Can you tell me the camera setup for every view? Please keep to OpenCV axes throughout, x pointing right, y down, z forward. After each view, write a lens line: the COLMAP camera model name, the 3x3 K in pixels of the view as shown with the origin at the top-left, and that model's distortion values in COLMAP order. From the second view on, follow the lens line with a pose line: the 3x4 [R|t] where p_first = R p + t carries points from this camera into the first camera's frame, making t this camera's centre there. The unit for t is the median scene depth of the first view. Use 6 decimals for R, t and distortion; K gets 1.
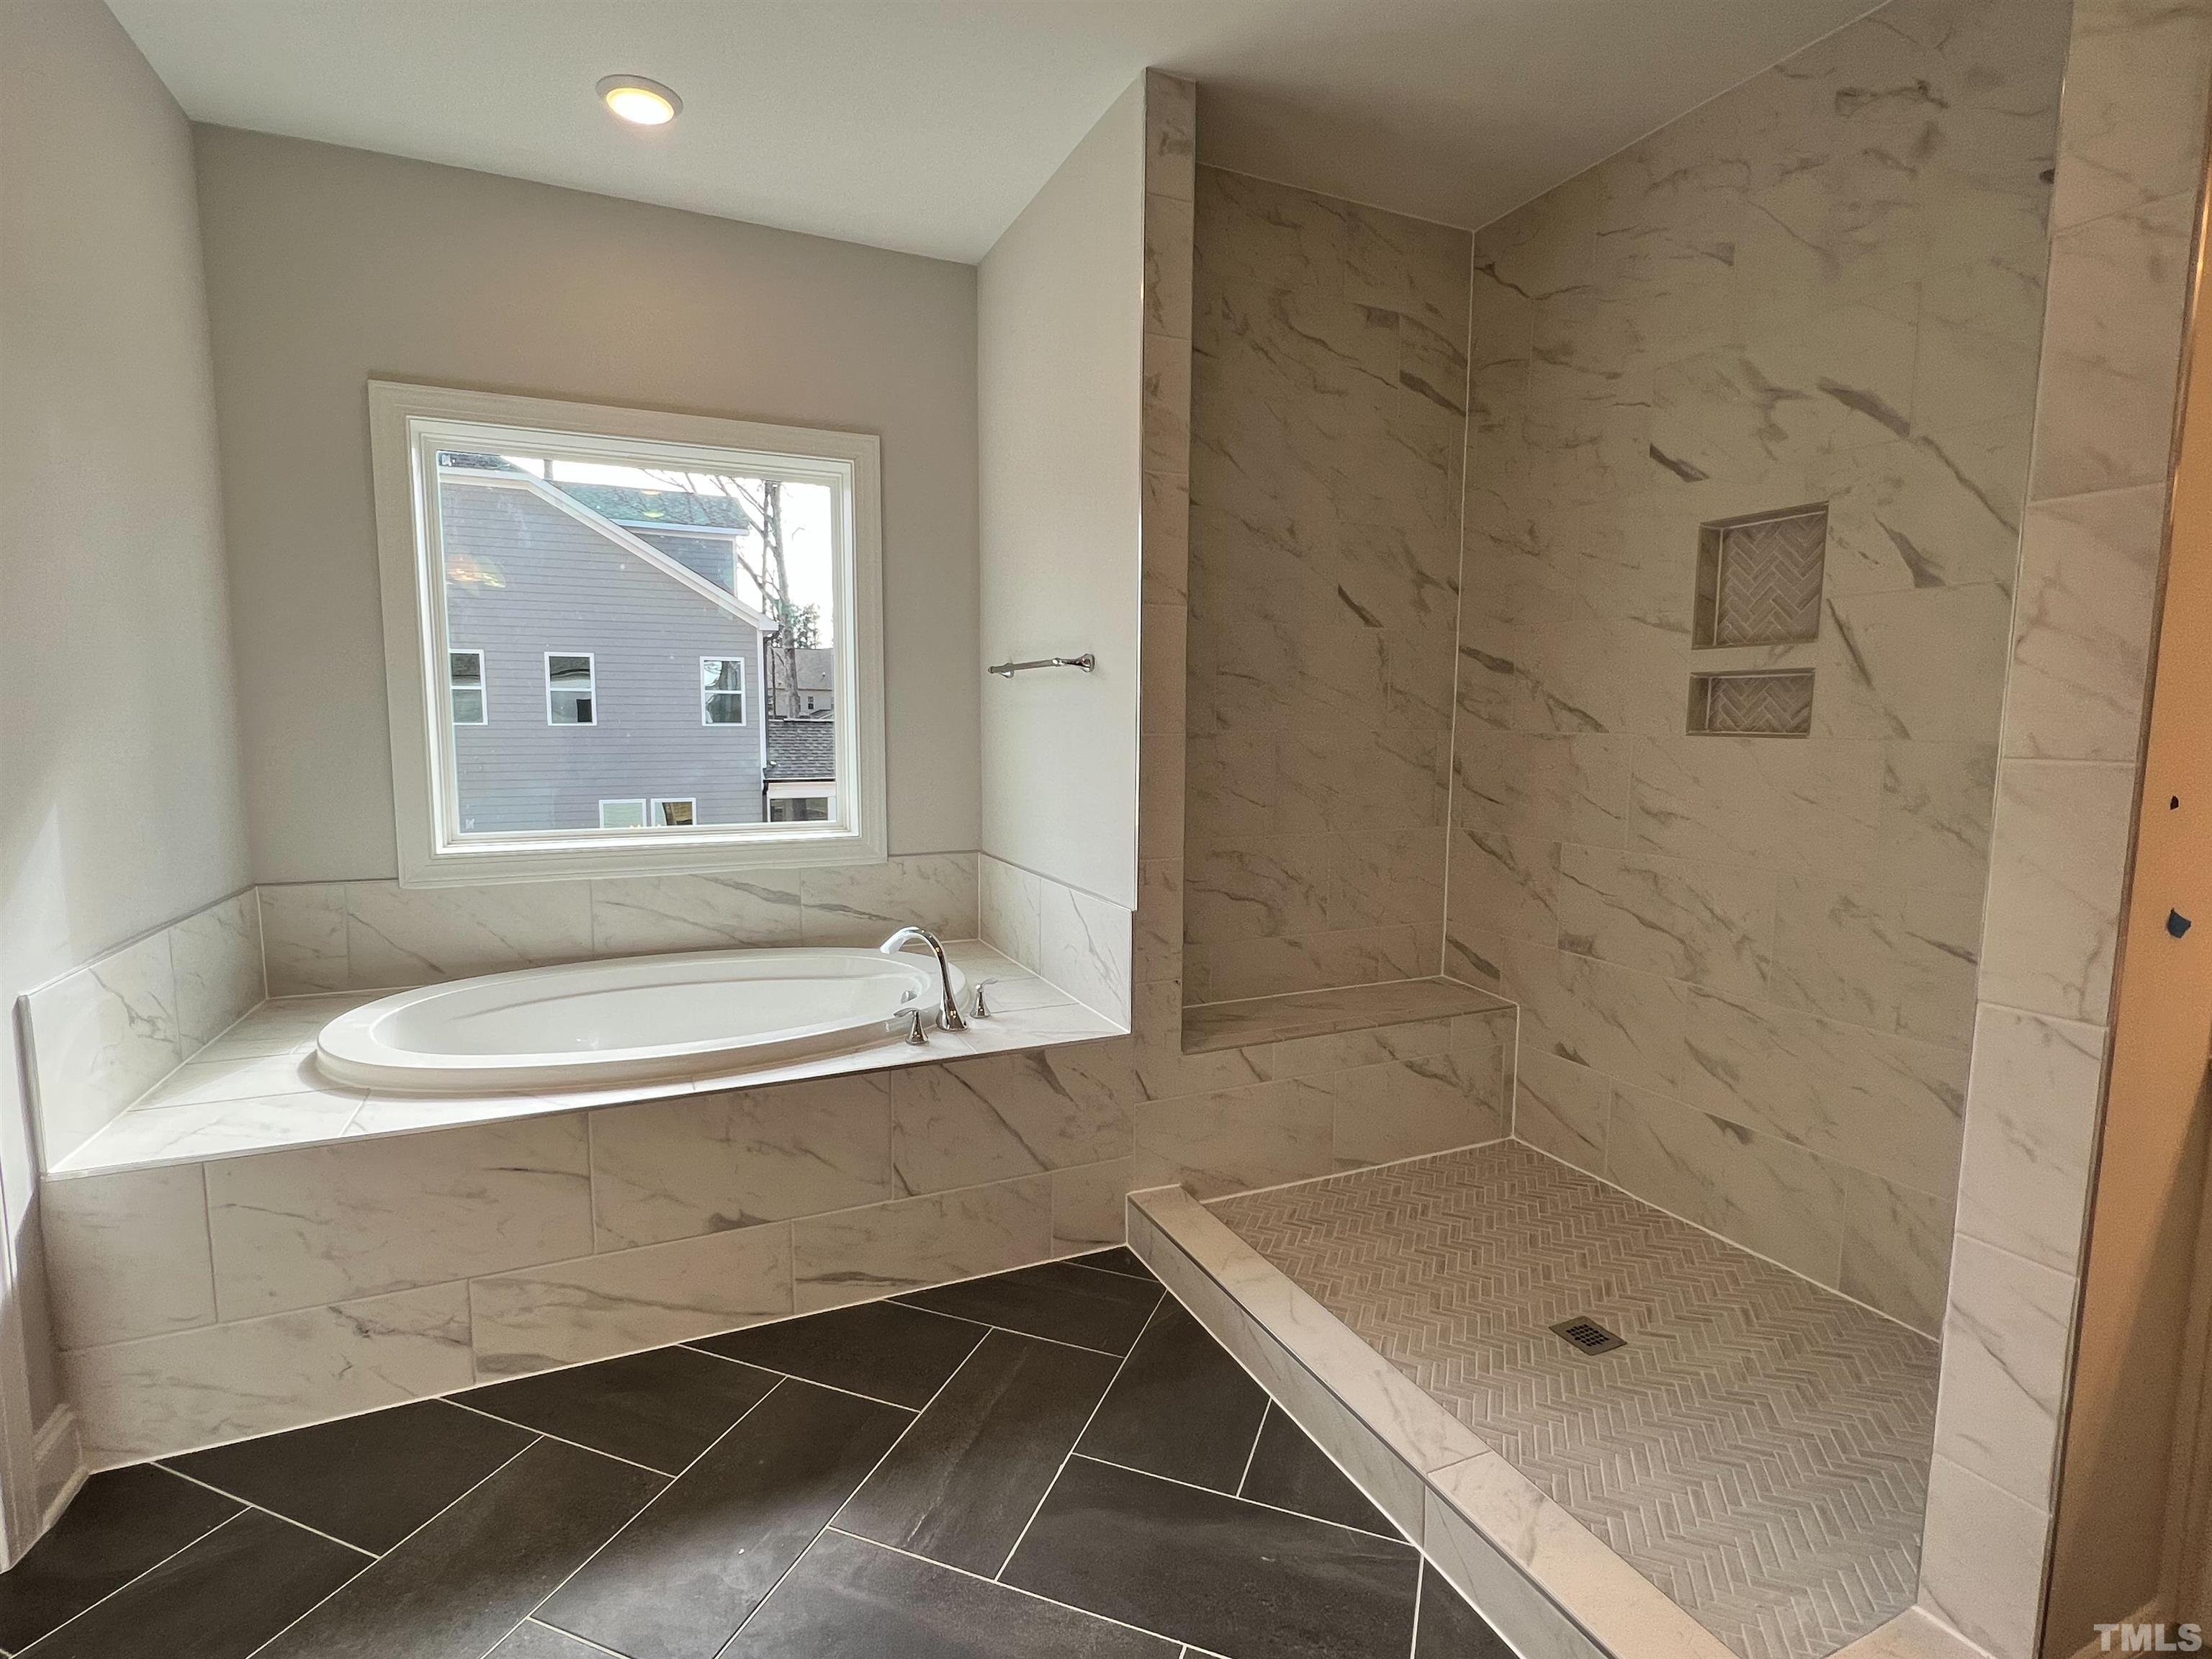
lens RADIAL K [[1063.0, 0, 1103.1], [0, 1063.0, 827.7], [0, 0, 1]] dist [-0.000413, 0.000283]
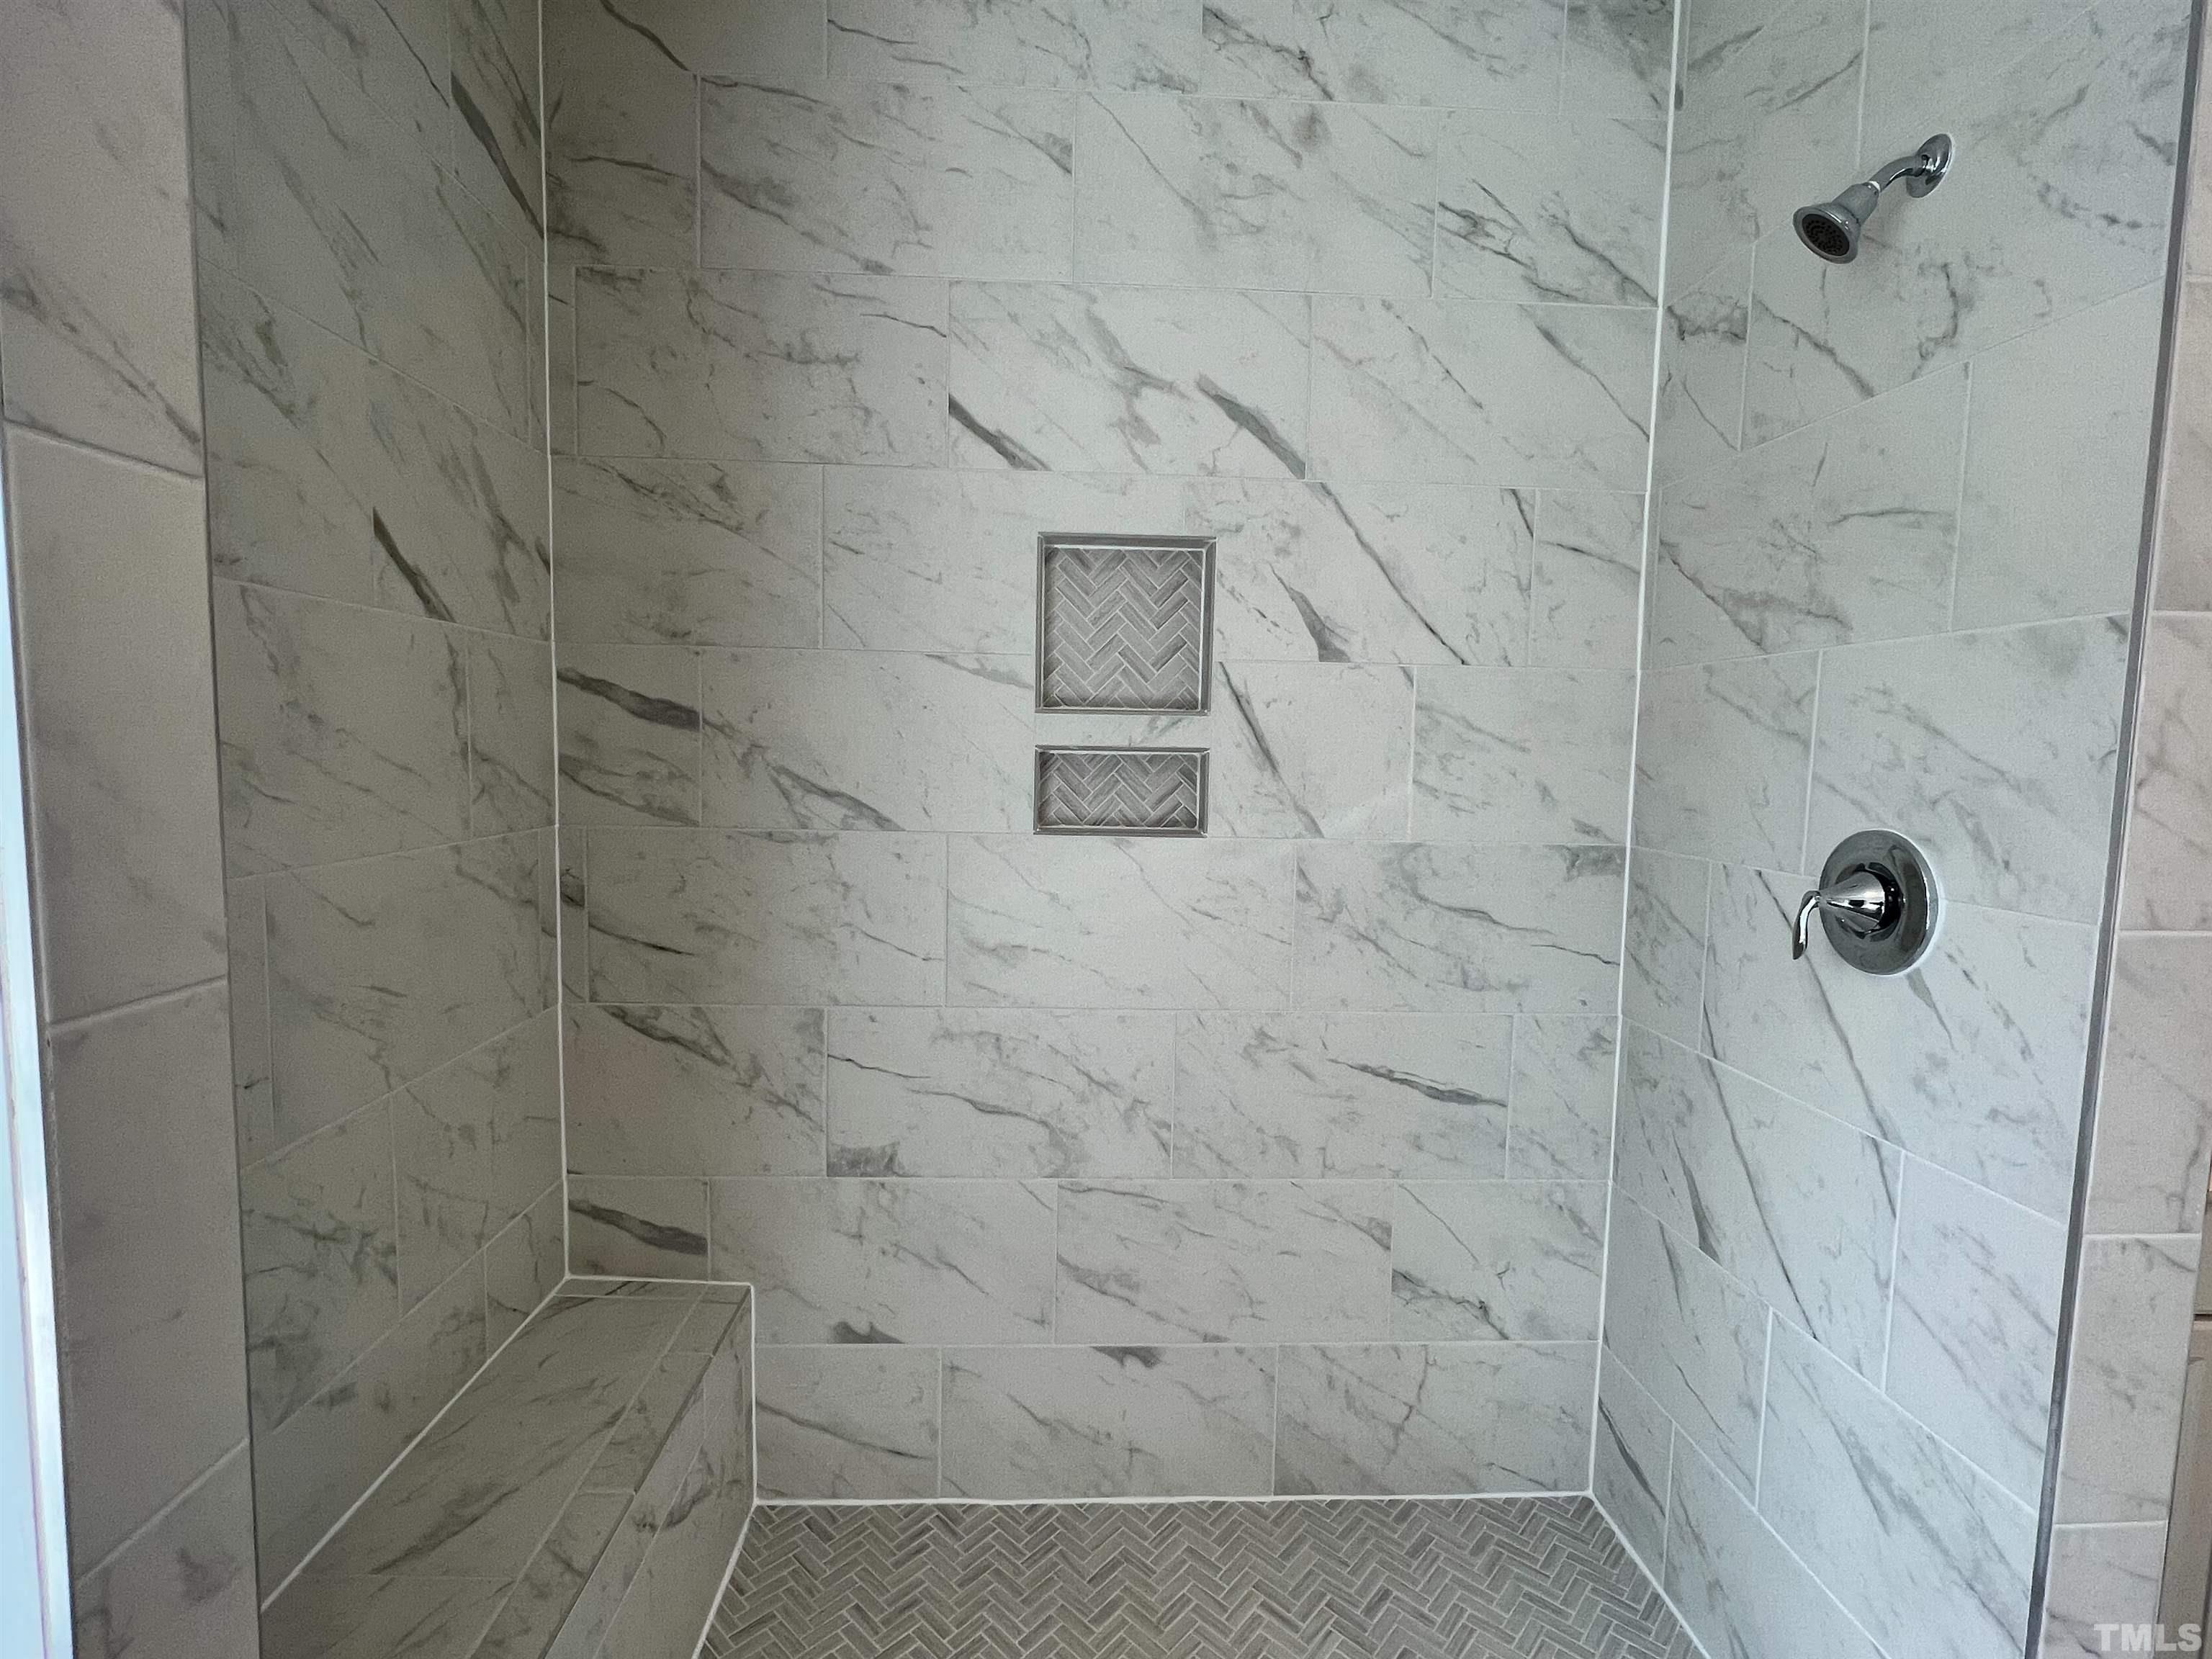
lens RADIAL K [[1056.2, 0, 1098.2], [0, 1056.2, 831.7], [0, 0, 1]] dist [-0.001764, 0.000152]
pose [[0.375882, -0.073341, 0.923761, -0.078693], [0.080179, 0.995699, 0.046427, -0.120493], [-0.923192, 0.056615, 0.380146, 0.715612]]
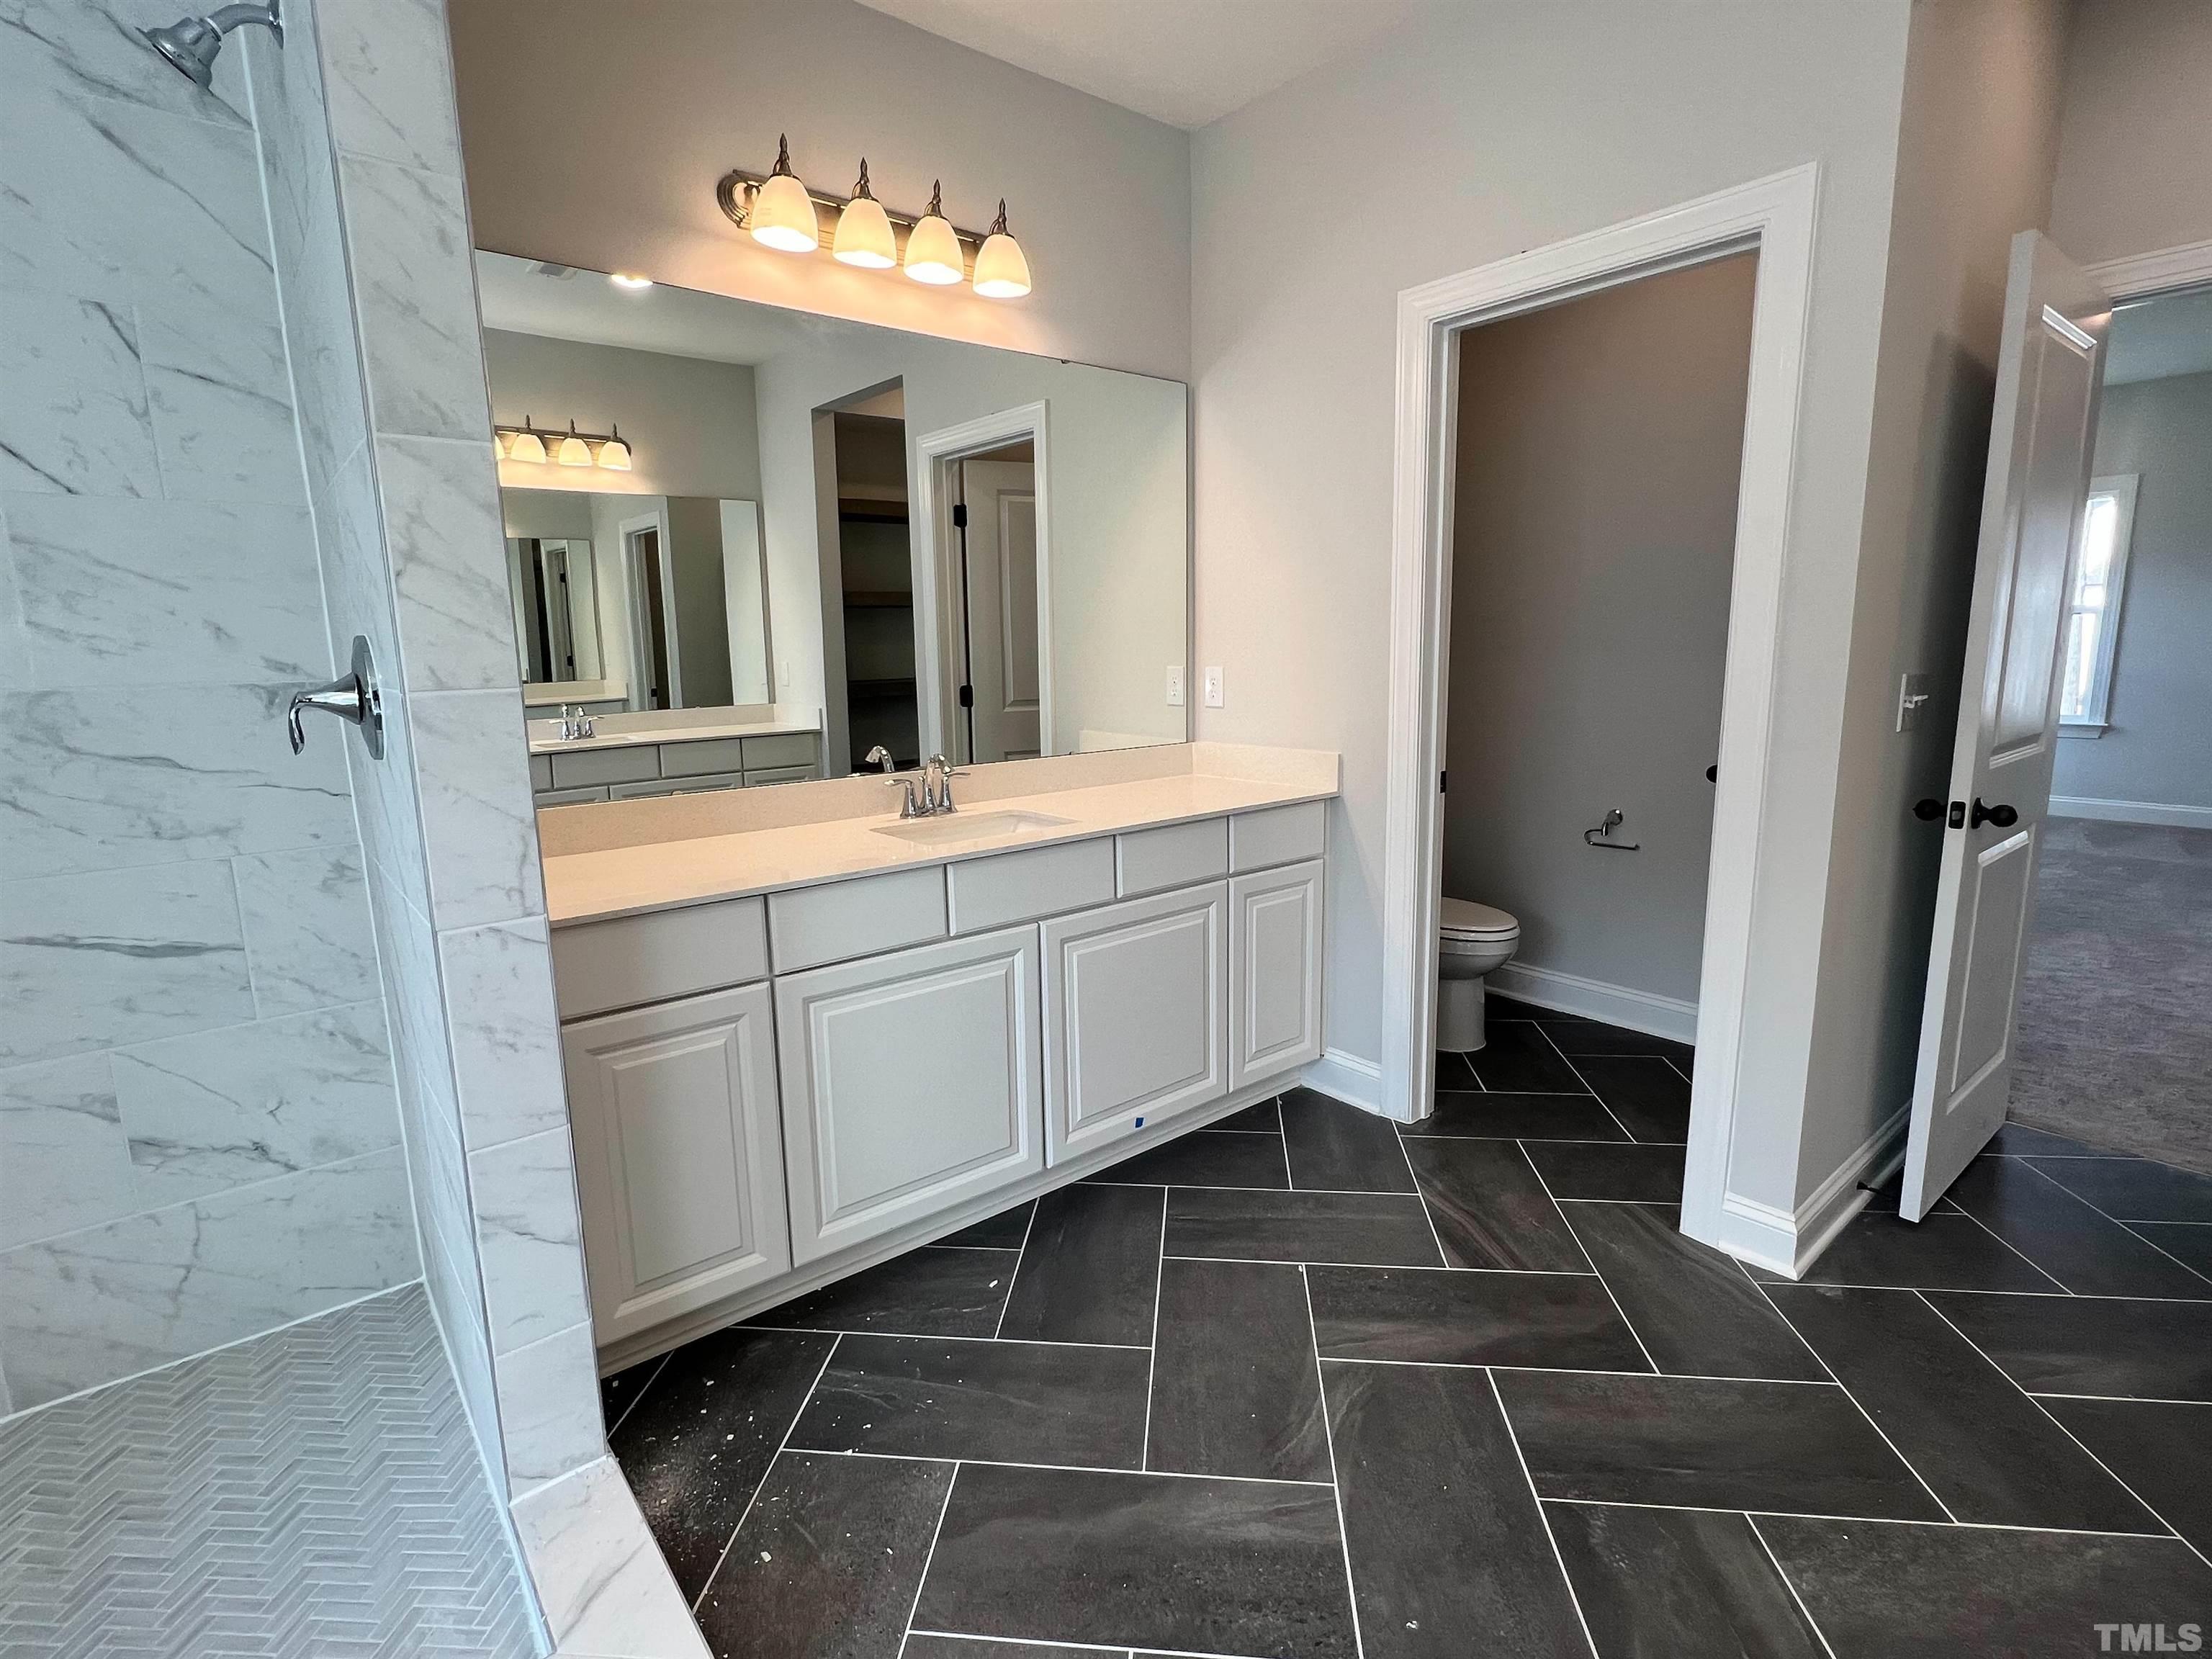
lens RADIAL K [[1056.2, 0, 1098.2], [0, 1056.2, 831.7], [0, 0, 1]] dist [-0.001764, 0.000152]
pose [[-0.256890, -0.171668, 0.951072, -0.149439], [0.120342, 0.970756, 0.207726, -0.033747], [-0.958919, 0.167817, -0.228718, 0.320159]]
